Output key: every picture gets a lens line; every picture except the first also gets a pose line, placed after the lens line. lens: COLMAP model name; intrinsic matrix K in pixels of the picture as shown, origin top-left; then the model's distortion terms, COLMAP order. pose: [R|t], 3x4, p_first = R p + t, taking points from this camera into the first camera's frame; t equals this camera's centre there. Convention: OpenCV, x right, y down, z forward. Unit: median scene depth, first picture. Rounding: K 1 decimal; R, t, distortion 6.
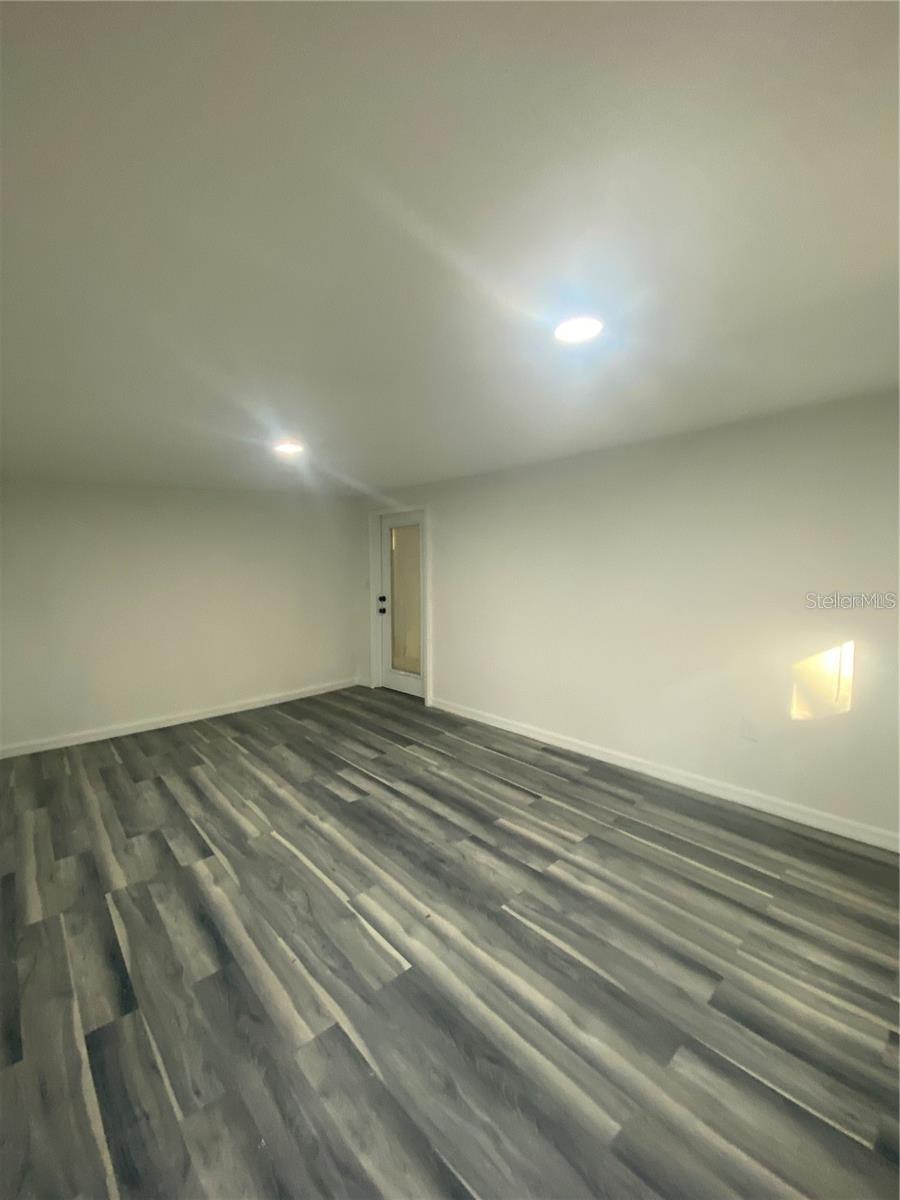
lens RADIAL K [[490.4, 0, 449.4], [0, 490.4, 601.4], [0, 0, 1]] dist [-0.001382, -0.000155]
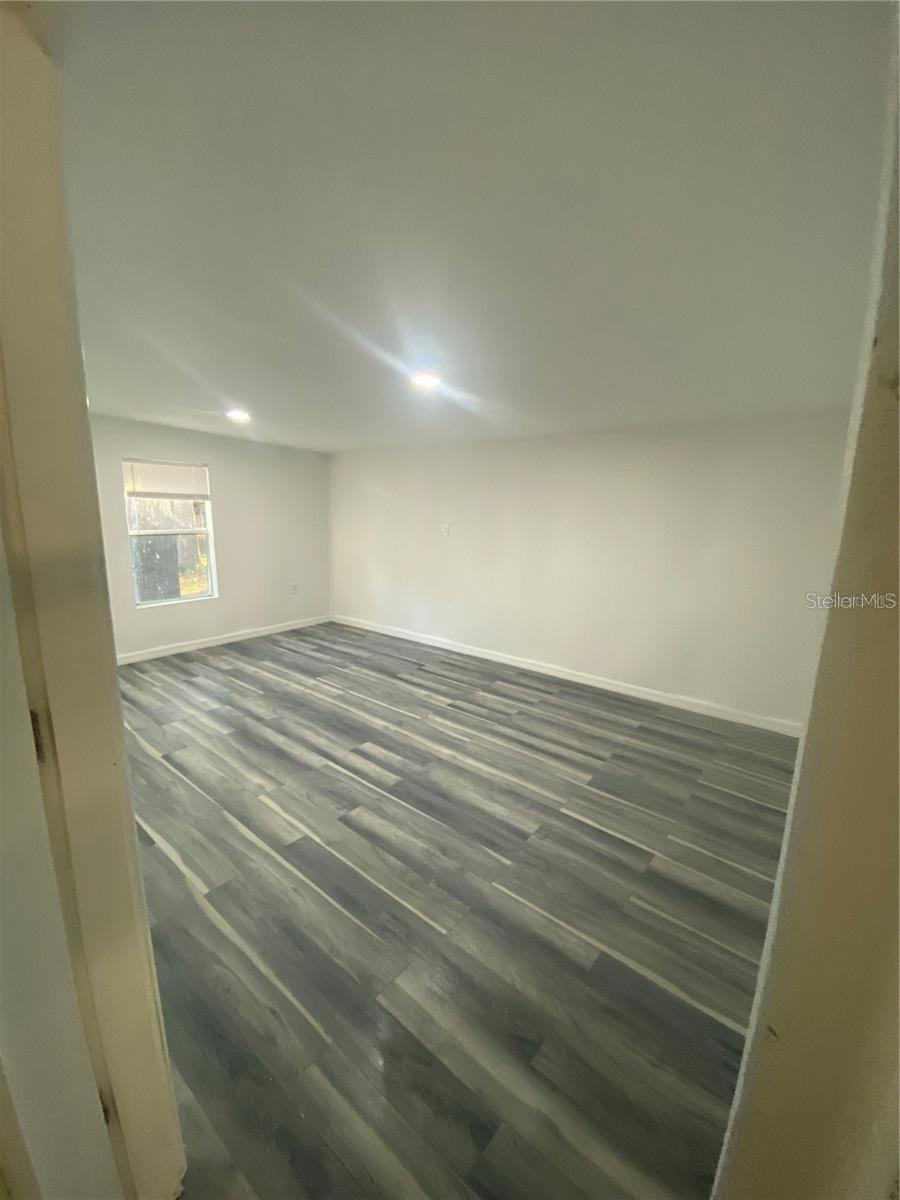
lens RADIAL K [[490.4, 0, 452.4], [0, 490.4, 604.3], [0, 0, 1]] dist [-0.001382, -0.000155]
pose [[-0.989318, 0.005519, -0.145667, -0.257459], [-0.031371, 0.967808, 0.249728, -0.147681], [0.142356, 0.251631, -0.957297, 2.170066]]
